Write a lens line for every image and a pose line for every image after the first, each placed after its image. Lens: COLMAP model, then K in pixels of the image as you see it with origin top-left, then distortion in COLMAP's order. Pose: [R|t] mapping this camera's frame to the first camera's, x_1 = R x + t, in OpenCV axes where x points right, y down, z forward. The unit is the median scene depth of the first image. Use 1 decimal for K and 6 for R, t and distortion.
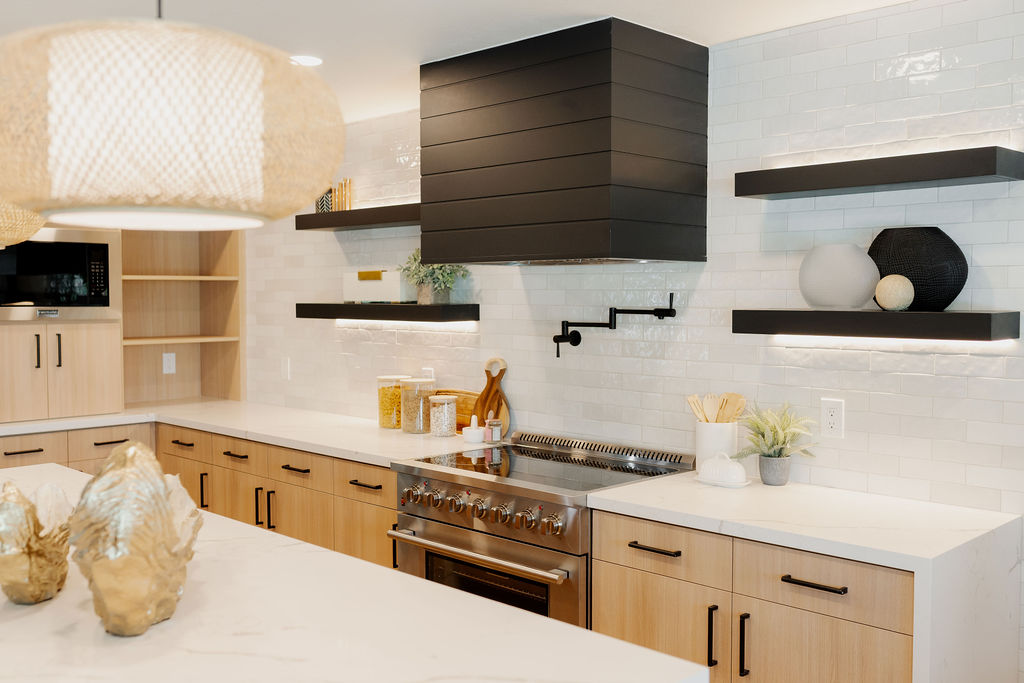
lens RADIAL K [[976.4, 0, 512.0], [0, 976.4, 341.5], [0, 0, 1]] dist [0.001538, -0.004604]
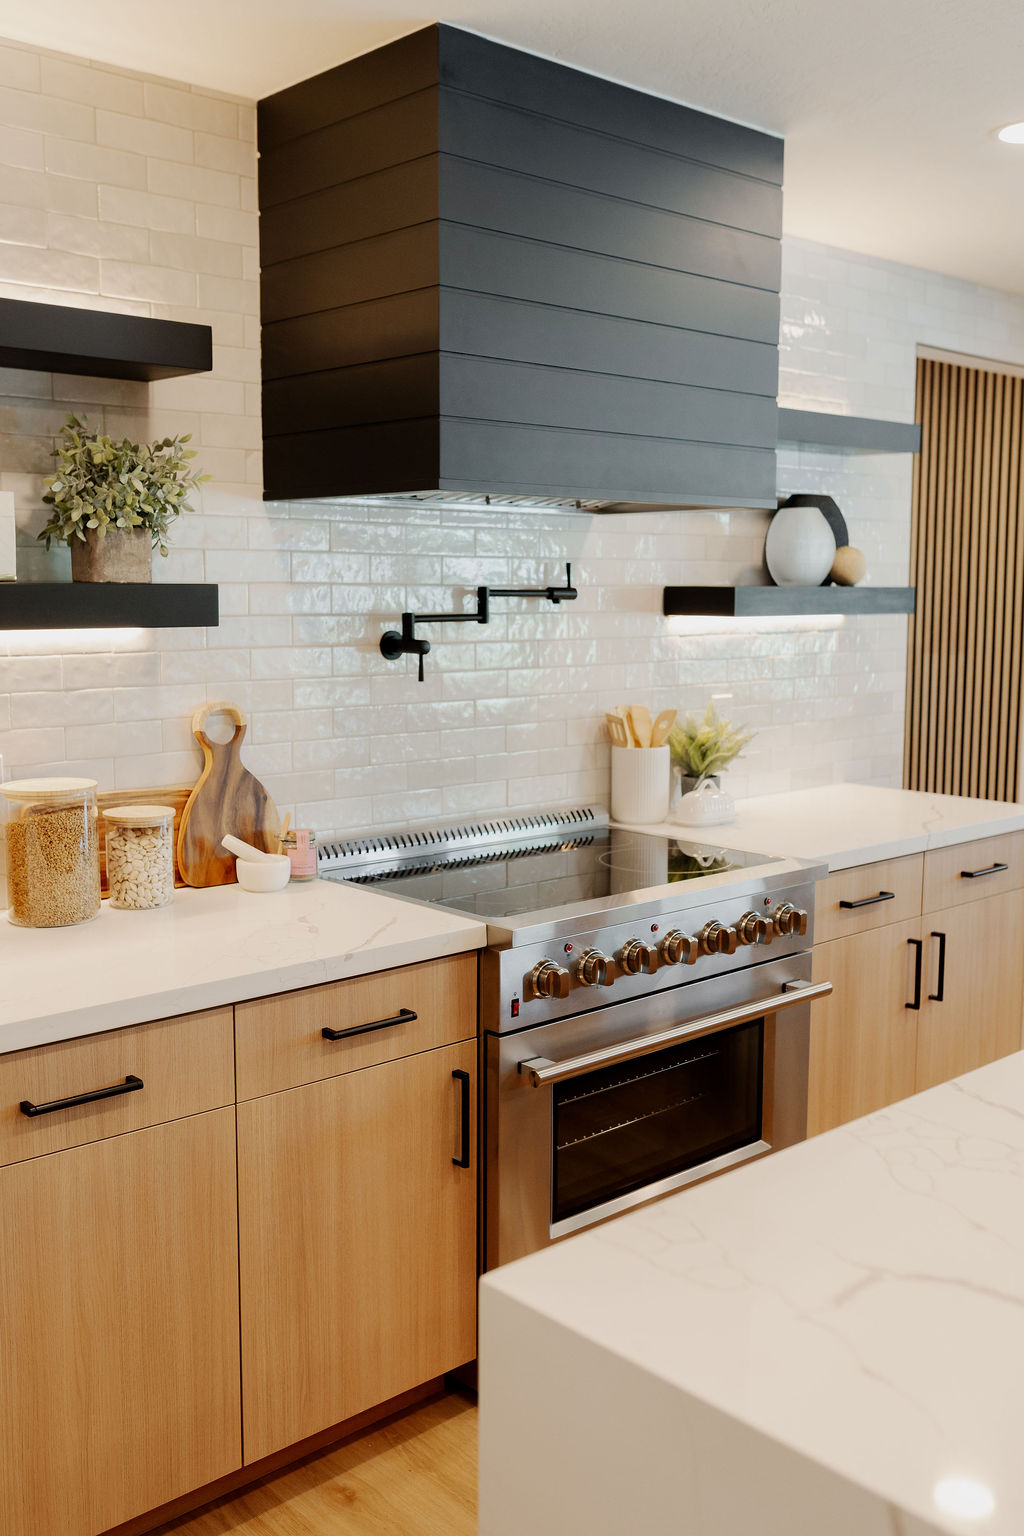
lens RADIAL K [[1464.7, 0, 512.0], [0, 1464.7, 768.0], [0, 0, 1]] dist [0.001538, -0.004604]
pose [[0.047355, -0.131042, 0.990245, -0.744030], [0.039627, 0.990823, 0.129224, -0.038231], [-0.998092, 0.033121, 0.052114, 0.905246]]
